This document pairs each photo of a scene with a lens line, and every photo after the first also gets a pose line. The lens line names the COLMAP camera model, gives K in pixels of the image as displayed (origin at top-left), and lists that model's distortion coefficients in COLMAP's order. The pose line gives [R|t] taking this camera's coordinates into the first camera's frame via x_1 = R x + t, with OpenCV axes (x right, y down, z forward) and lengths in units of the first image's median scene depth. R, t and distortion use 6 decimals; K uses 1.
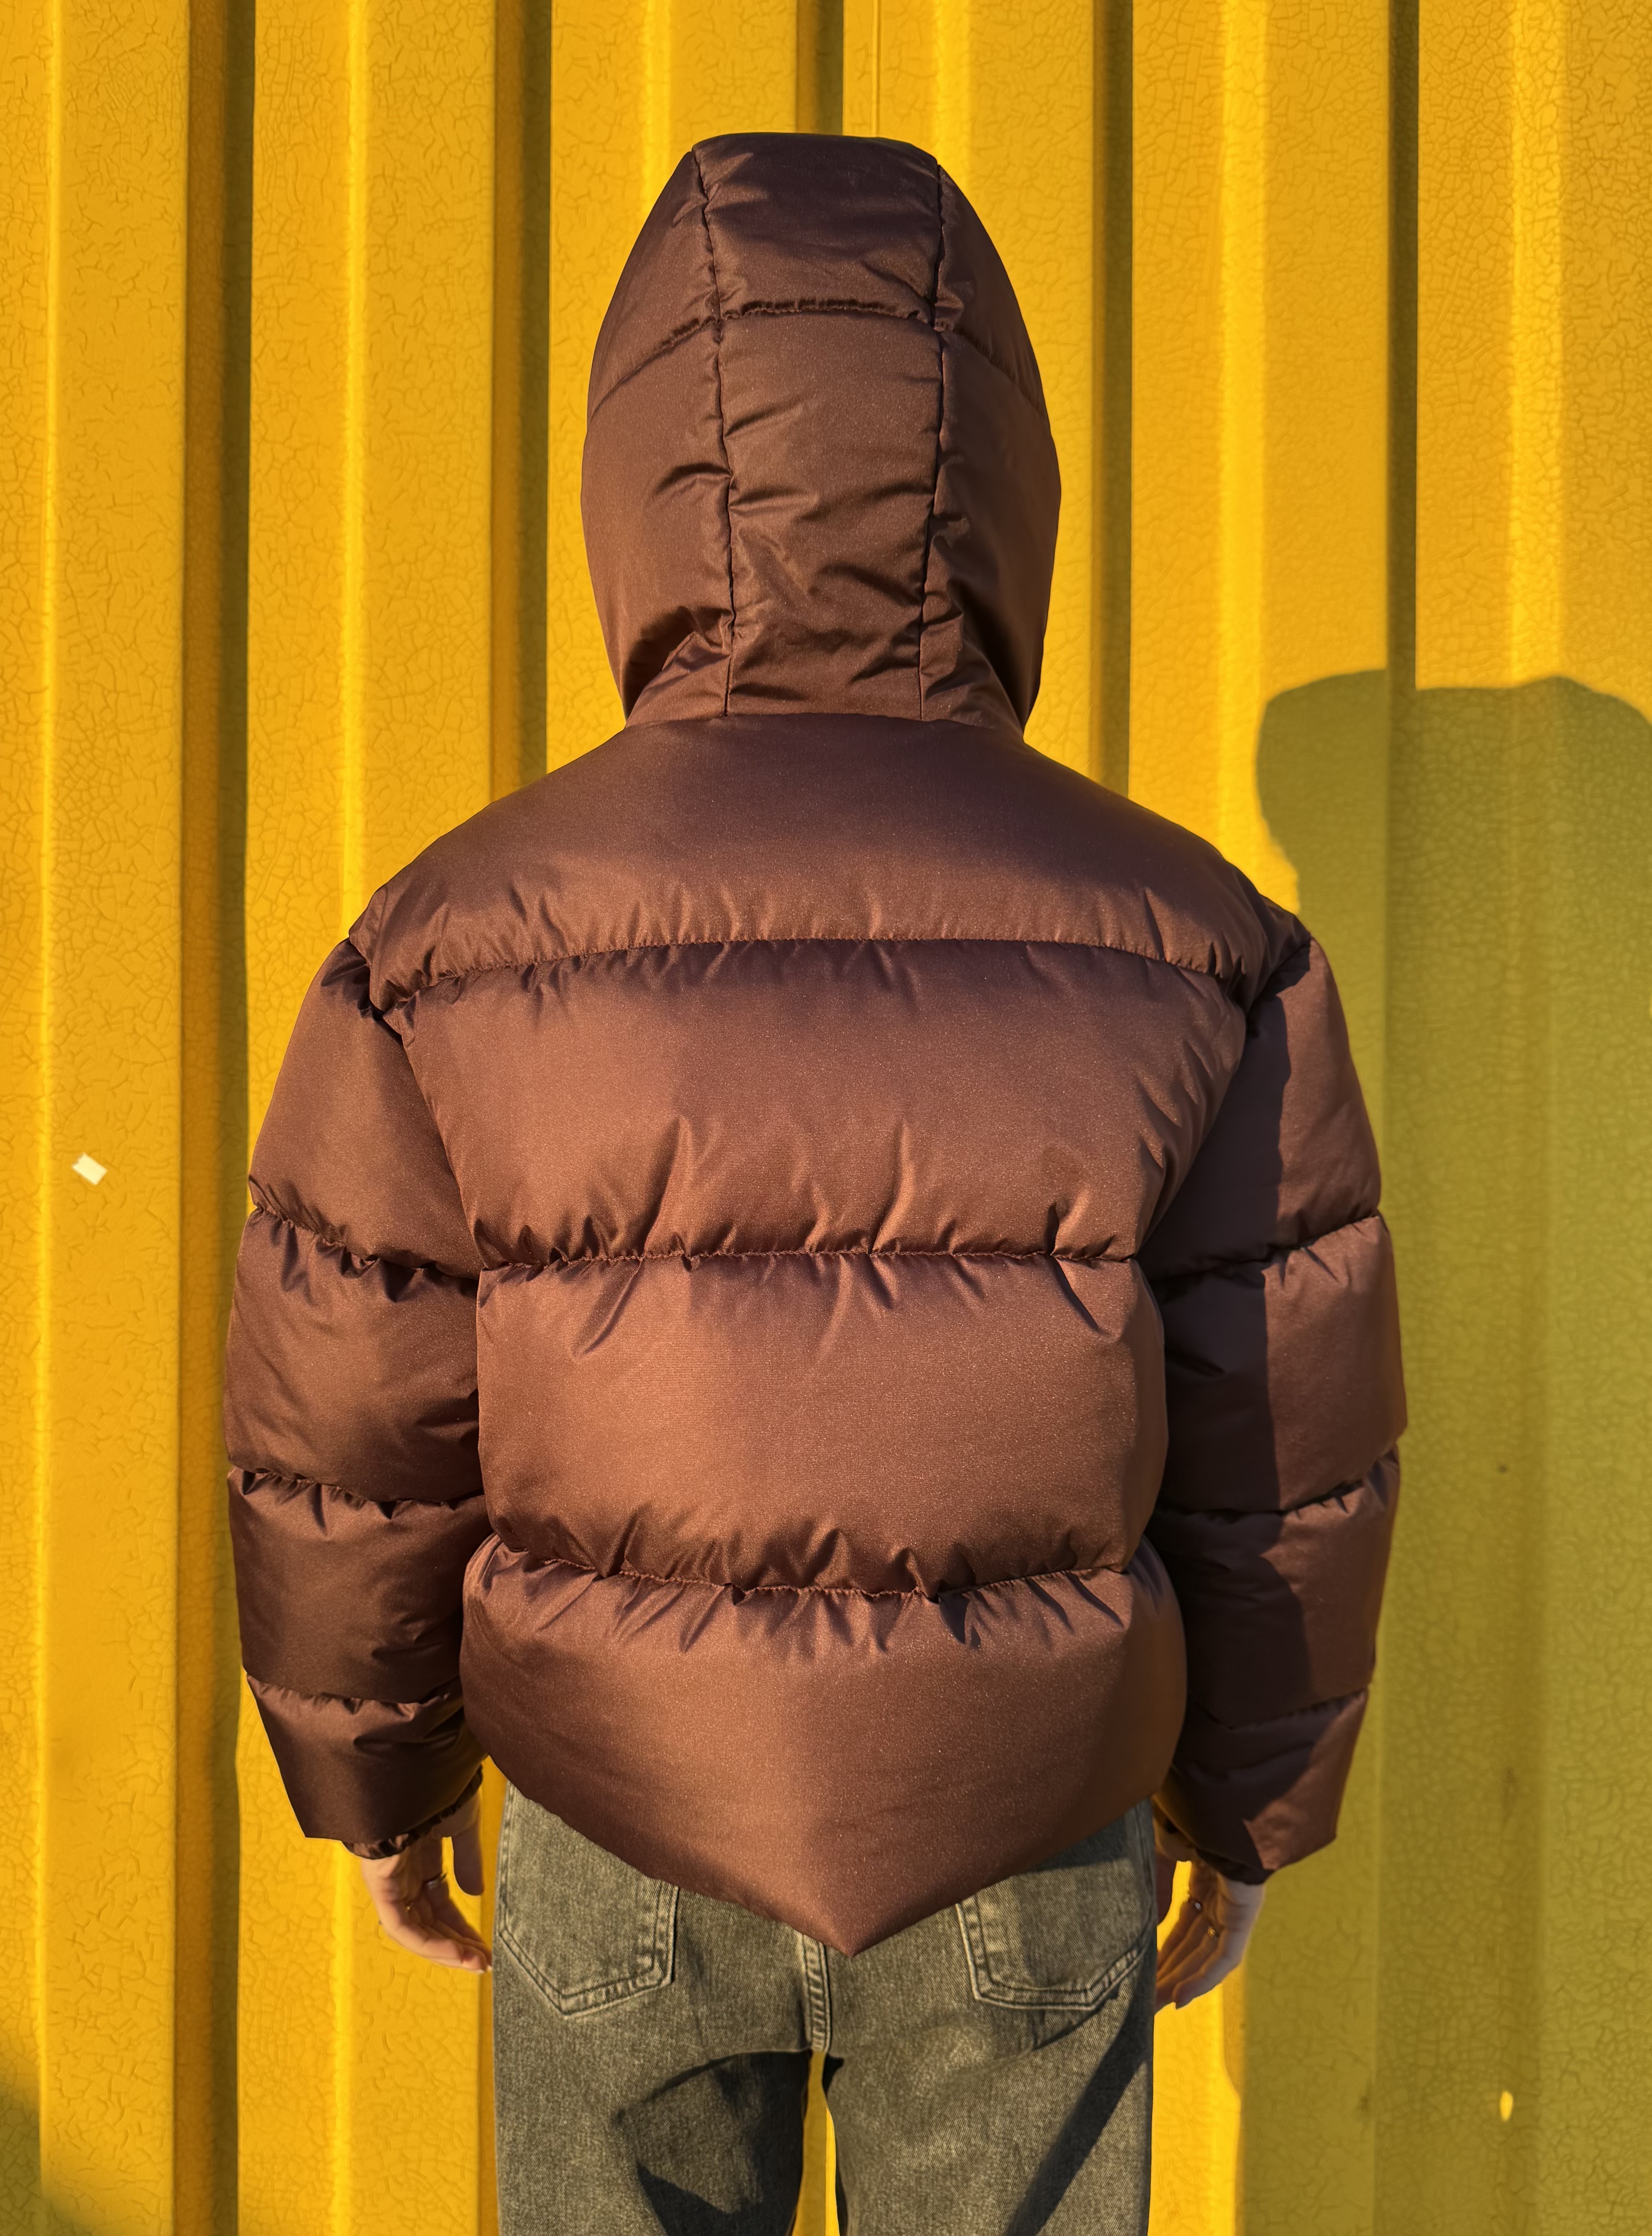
lens RADIAL K [[1606.5, 0, 779.9], [0, 1606.5, 1189.1], [0, 0, 1]] dist [0.025466, -0.036981]
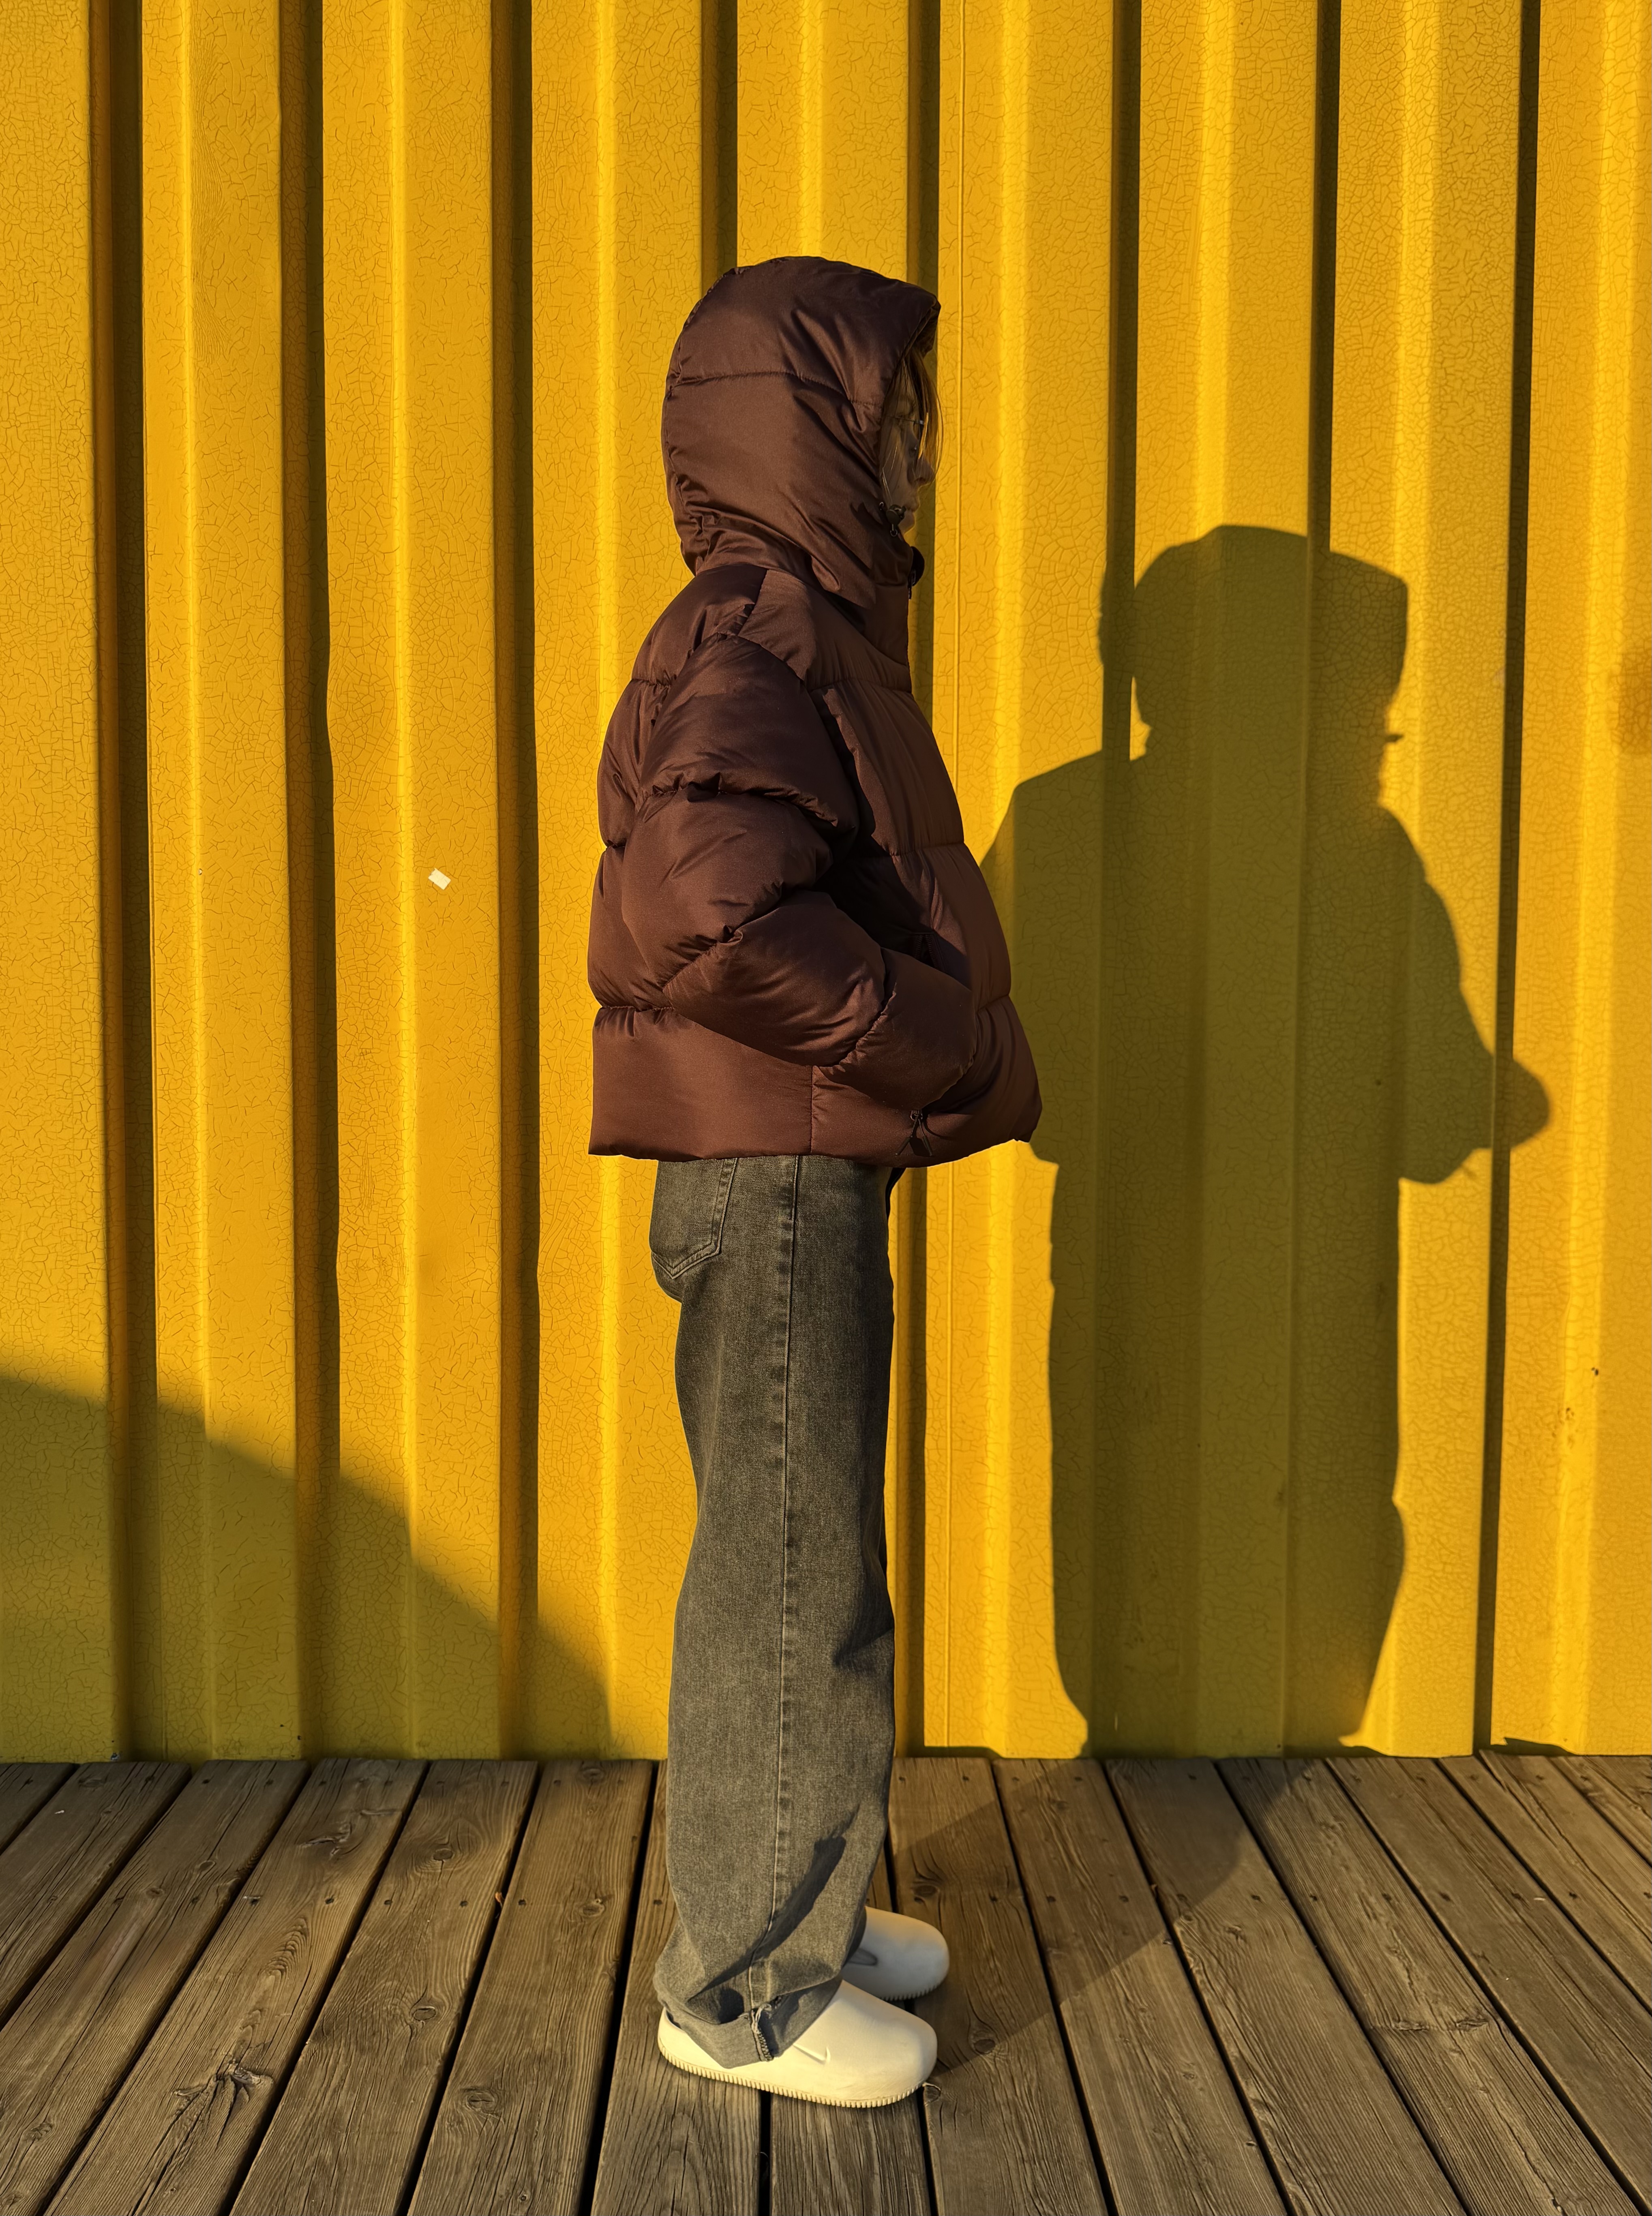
lens RADIAL K [[1578.8, 0, 809.3], [0, 1578.8, 1109.5], [0, 0, 1]] dist [0.046441, -0.067568]
pose [[0.999975, -0.002868, 0.006454, -0.089961], [0.002546, 0.998778, 0.049360, 0.127645], [-0.006587, -0.049342, 0.998760, -0.472069]]
